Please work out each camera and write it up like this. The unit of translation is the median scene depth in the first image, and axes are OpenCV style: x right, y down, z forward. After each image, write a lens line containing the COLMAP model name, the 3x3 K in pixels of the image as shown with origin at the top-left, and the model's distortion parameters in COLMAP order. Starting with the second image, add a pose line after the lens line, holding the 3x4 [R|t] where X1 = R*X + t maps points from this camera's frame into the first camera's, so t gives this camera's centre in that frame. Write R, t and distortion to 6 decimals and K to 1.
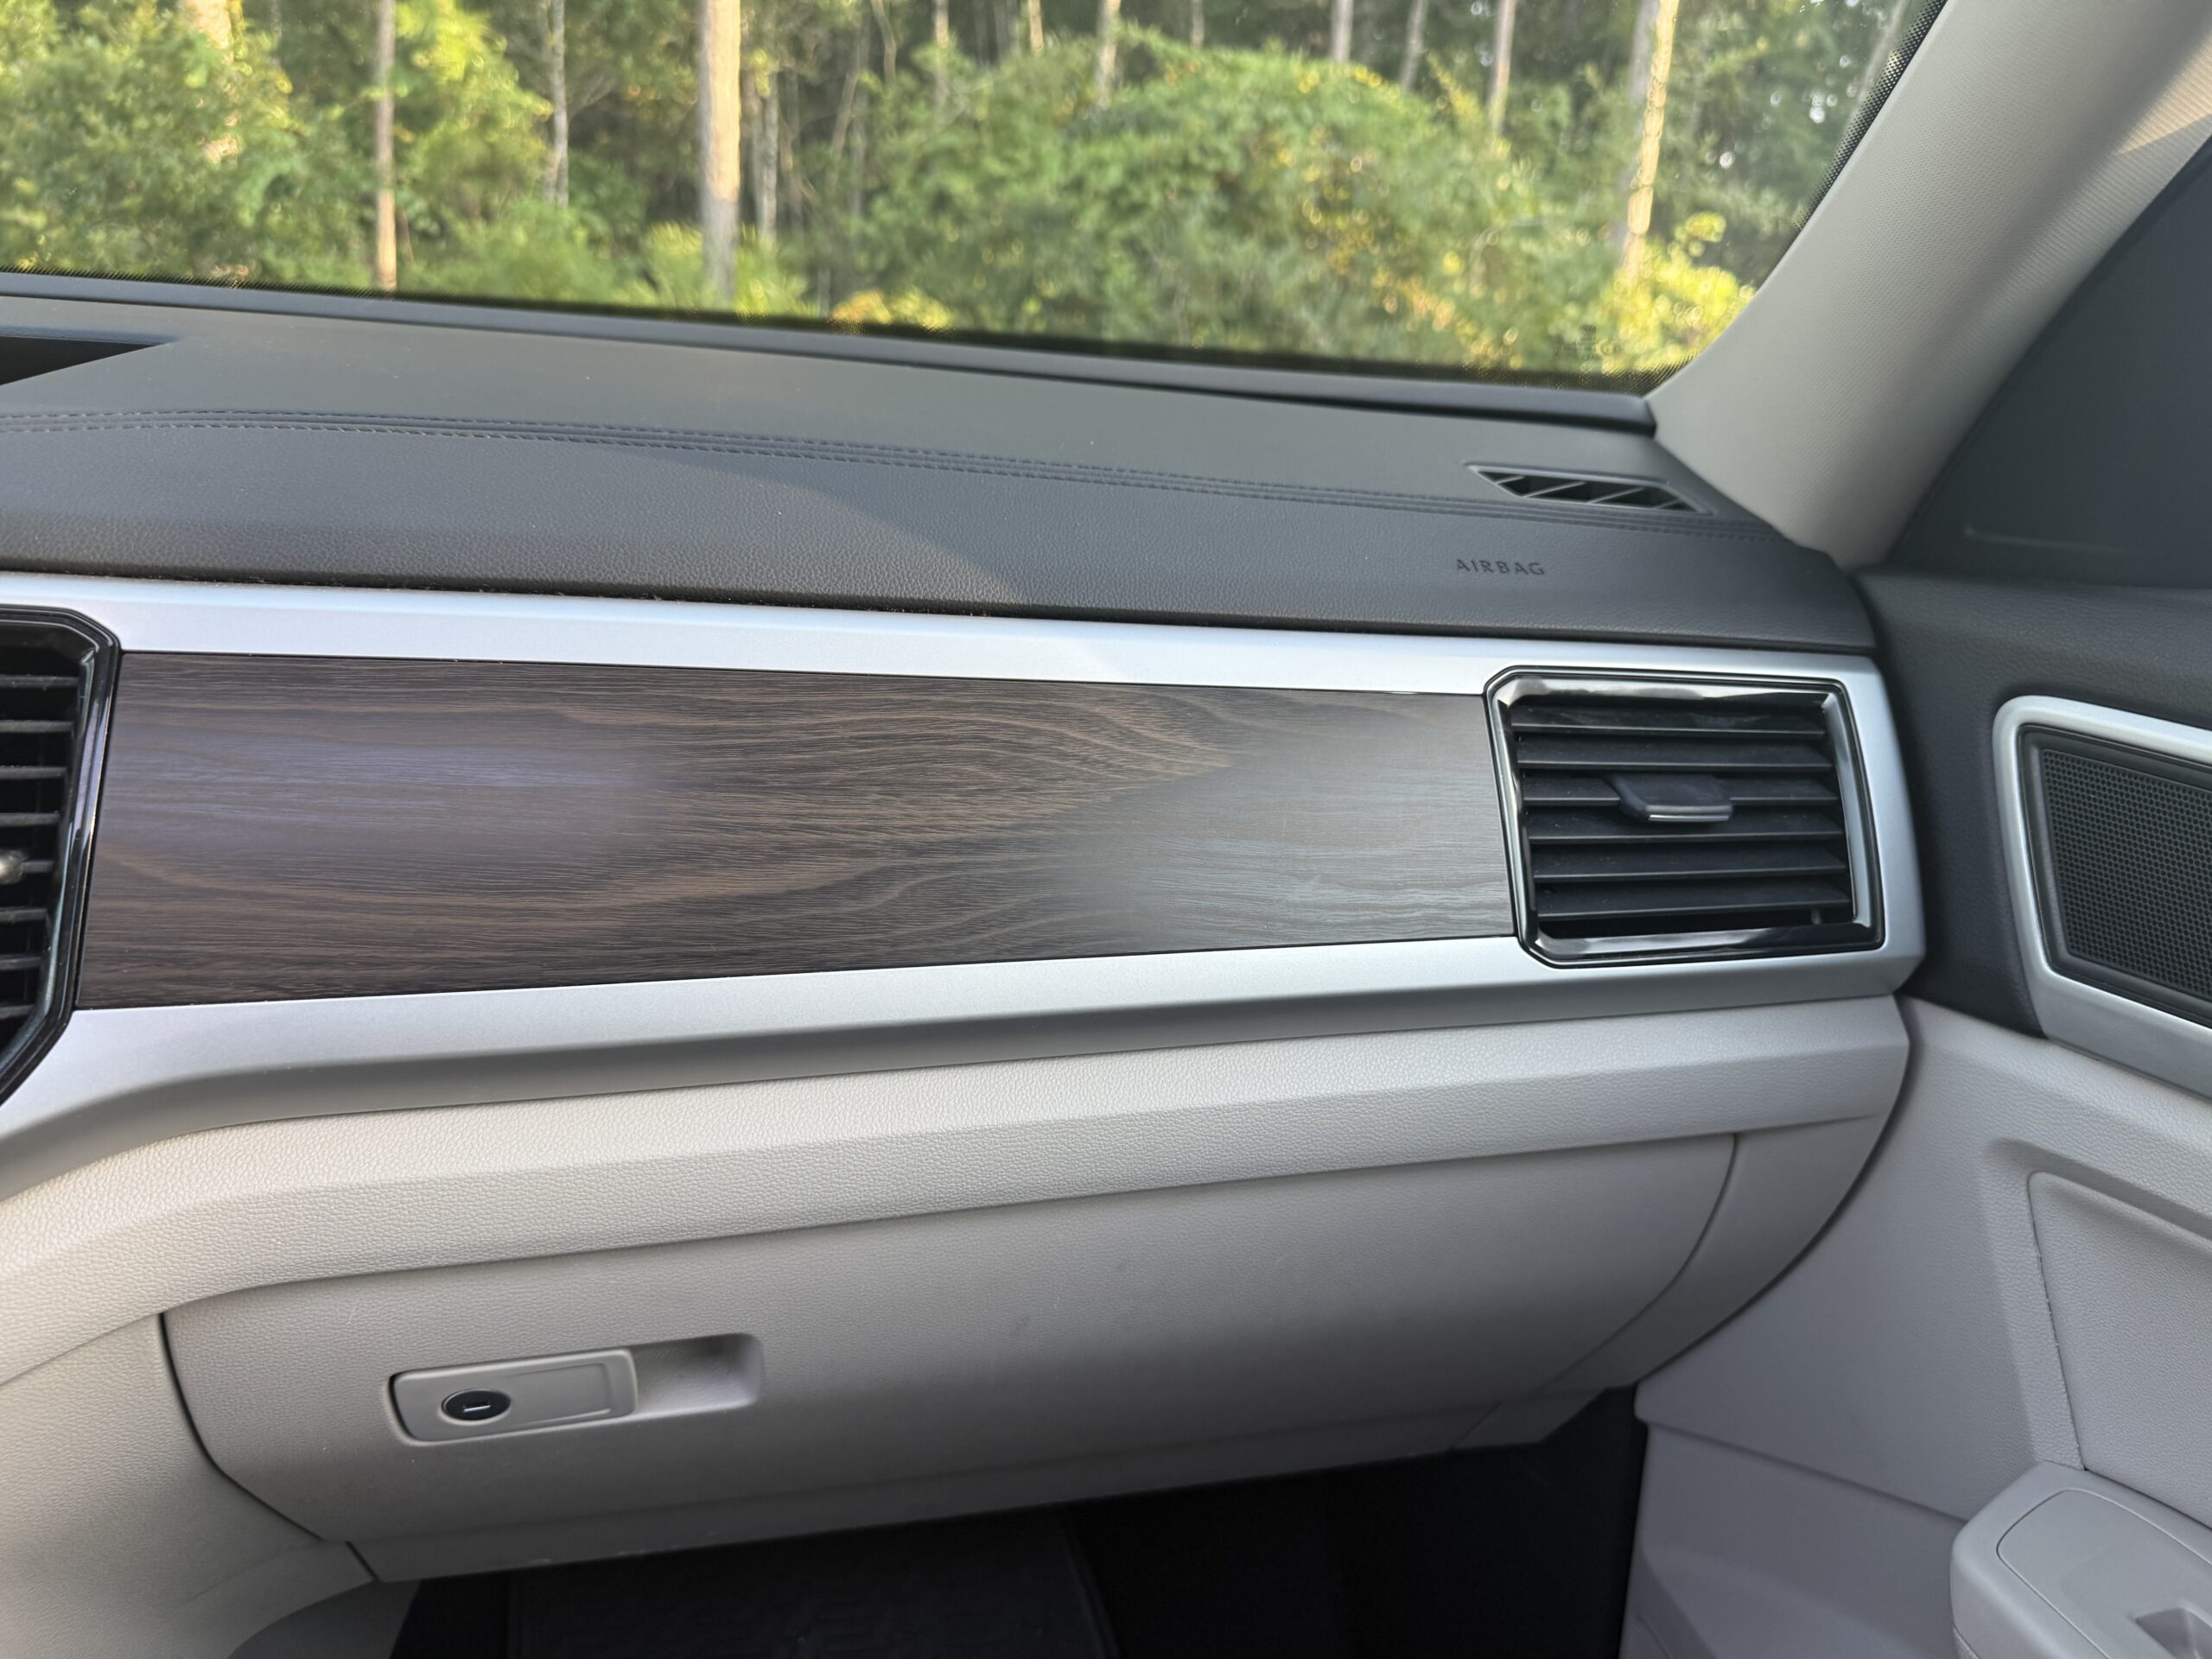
lens RADIAL K [[1565.1, 0, 1124.6], [0, 1565.1, 836.1], [0, 0, 1]] dist [0.026315, -0.035817]
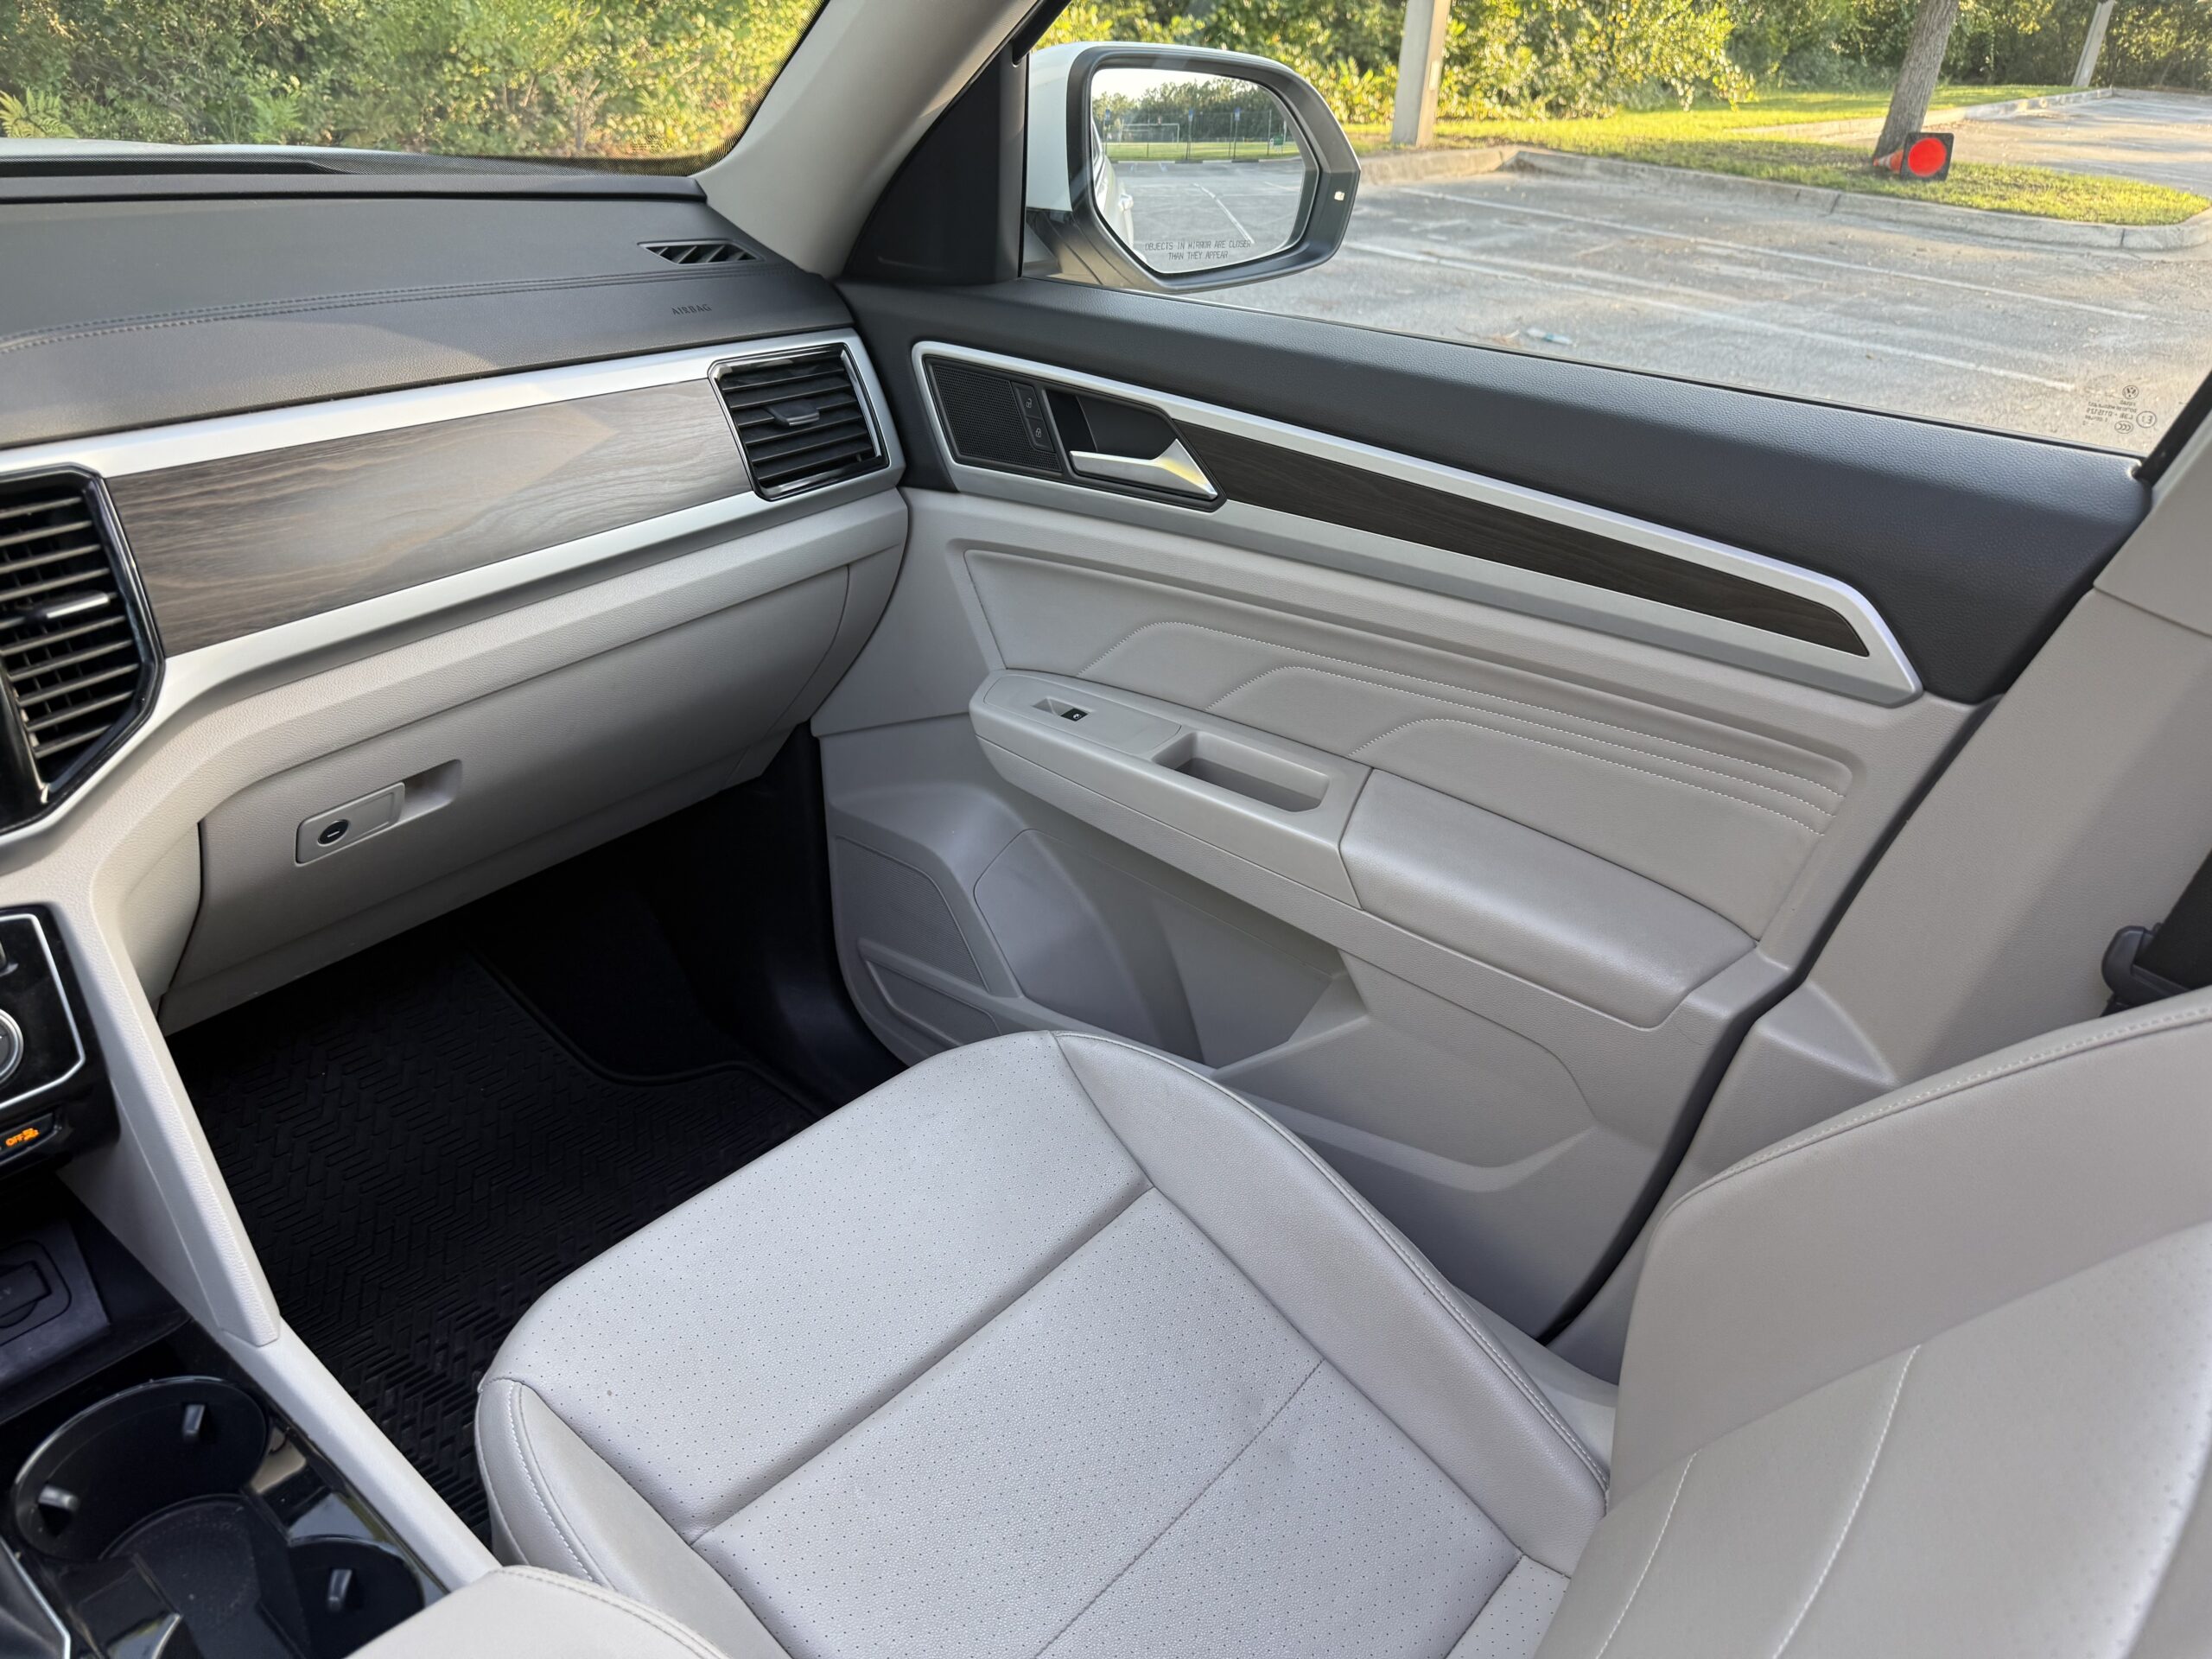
lens RADIAL K [[1565.1, 0, 1097.5], [0, 1565.1, 833.3], [0, 0, 1]] dist [0.026315, -0.035817]
pose [[0.778696, -0.312602, 0.543978, -0.654140], [0.158008, 0.936799, 0.312154, -0.088090], [-0.607178, -0.157121, 0.778876, -0.985400]]
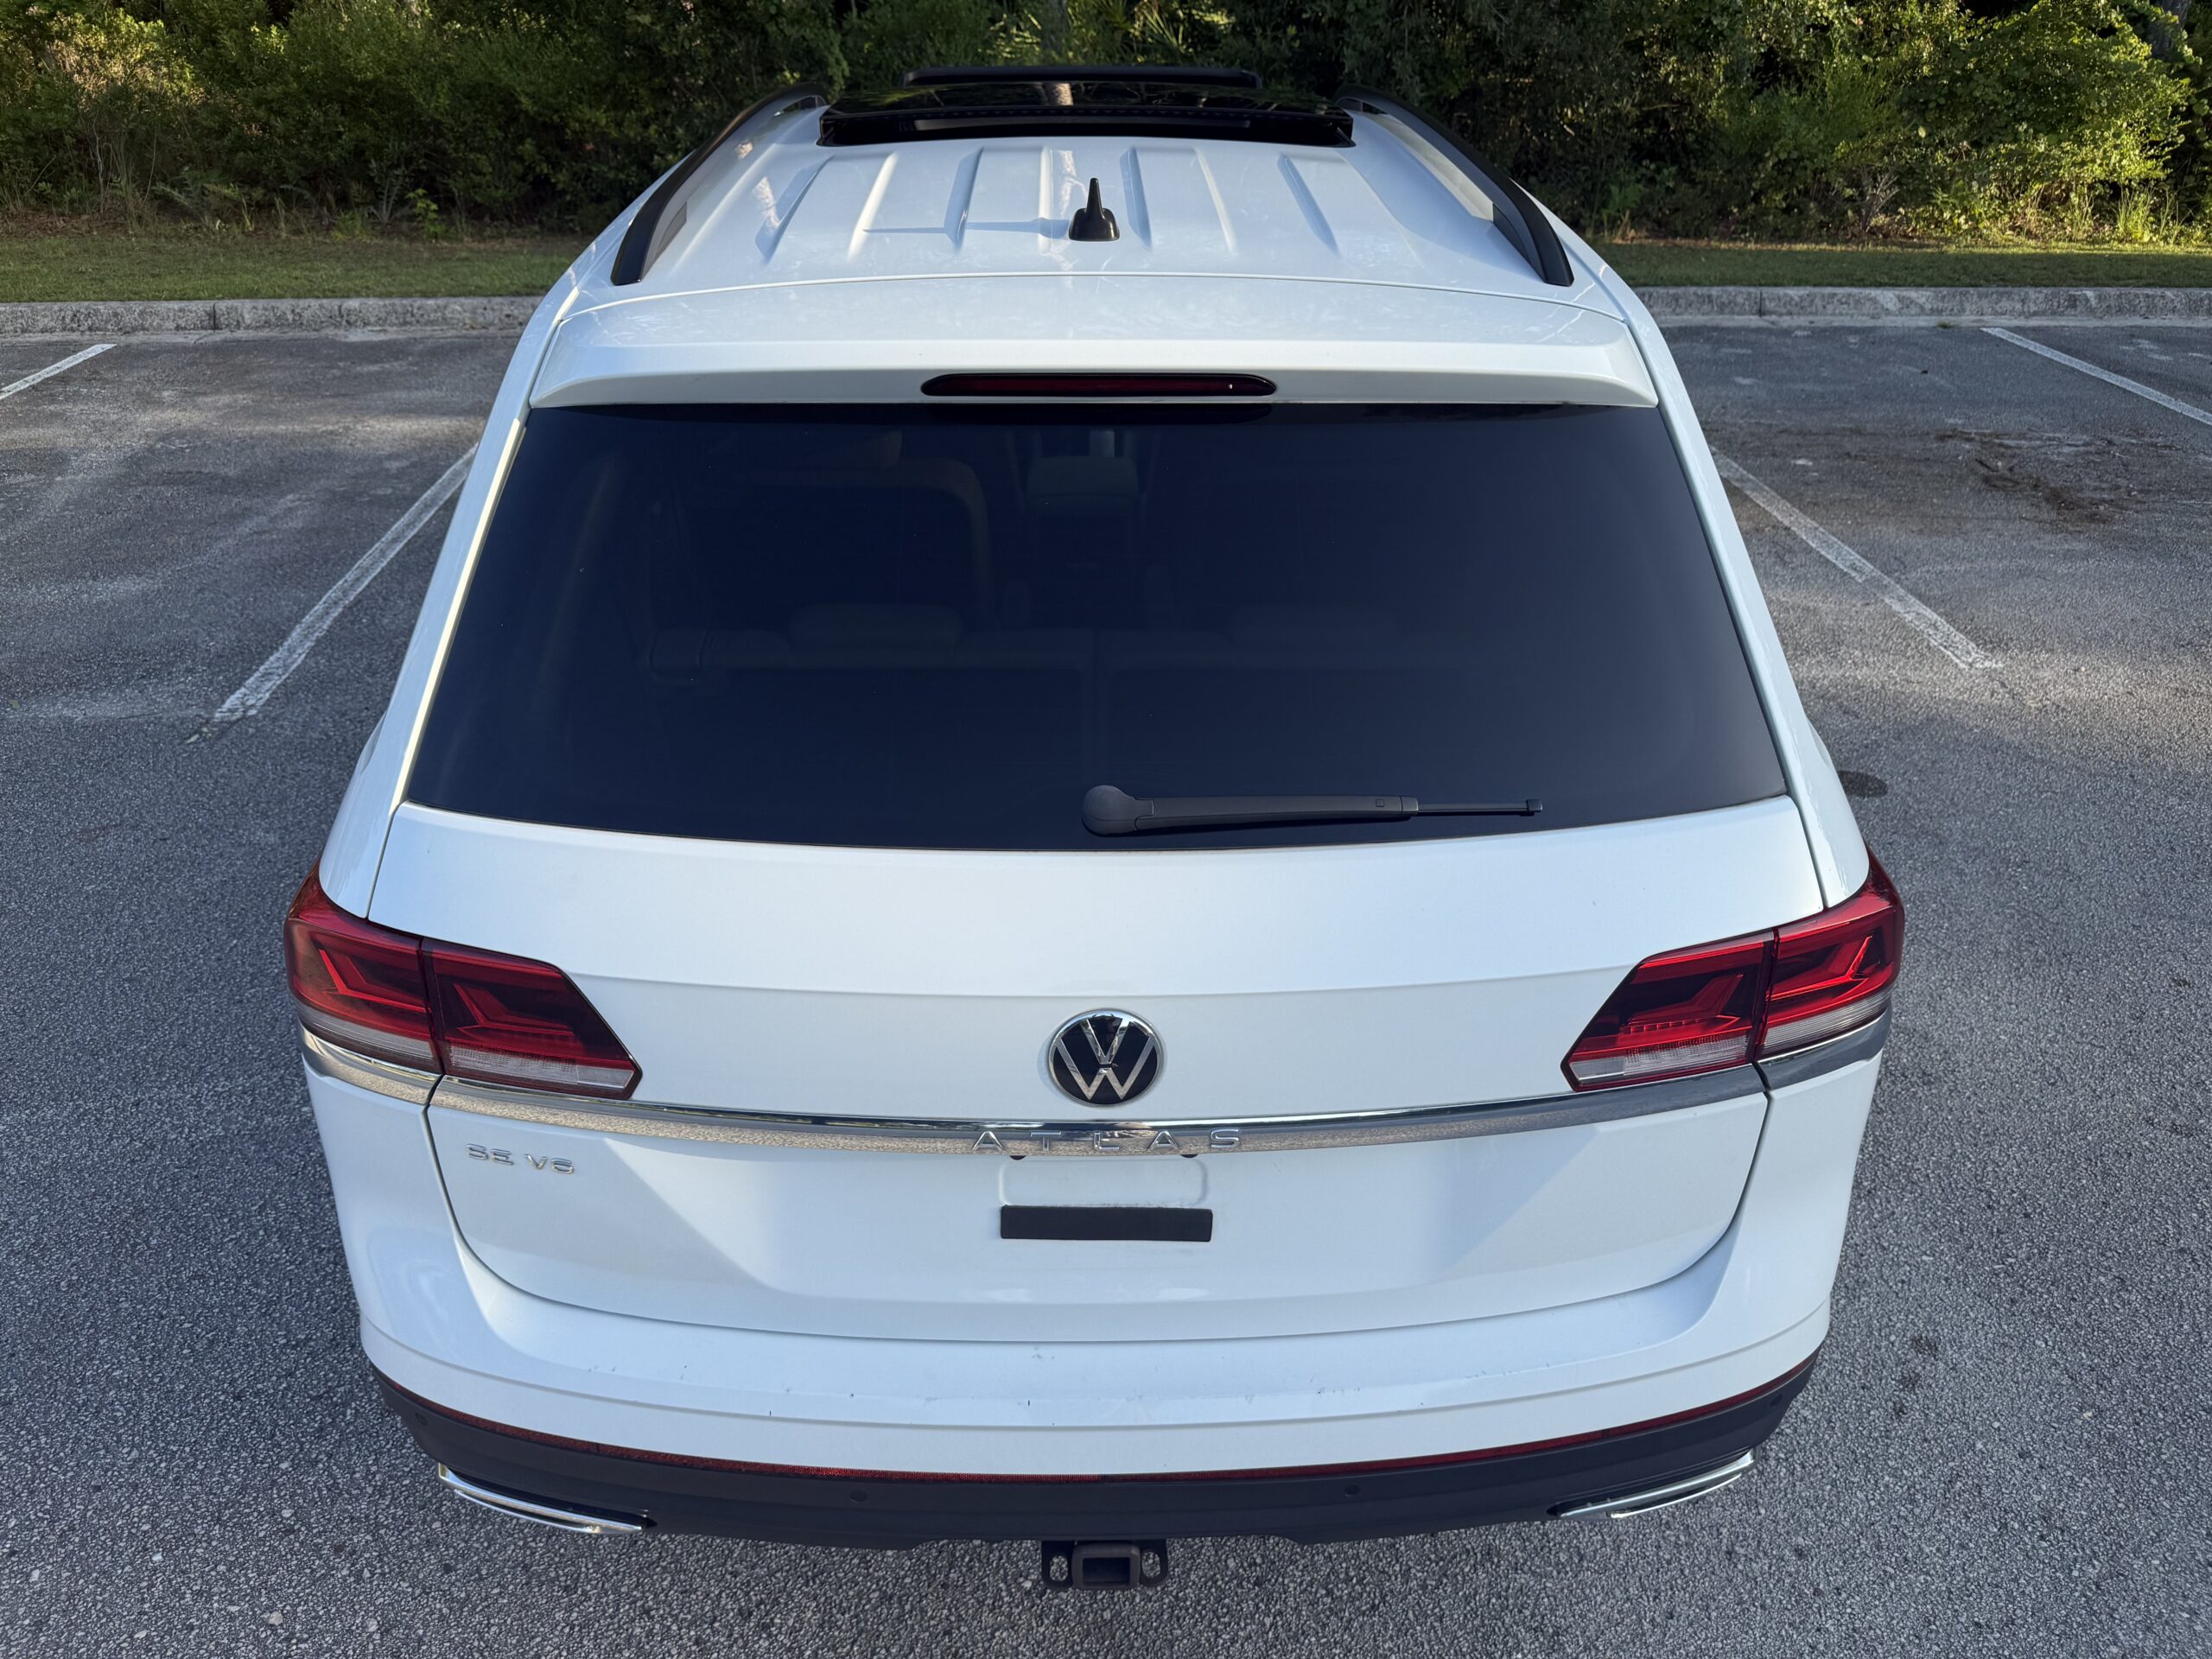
lens RADIAL K [[1565.1, 0, 1107.3], [0, 1565.1, 829.5], [0, 0, 1]] dist [0.026315, -0.035817]
pose [[0.982977, 0.035377, -0.180291, 0.826553], [0.004029, 0.976900, 0.213657, 0.767074], [0.183685, -0.210746, 0.960128, -7.441938]]
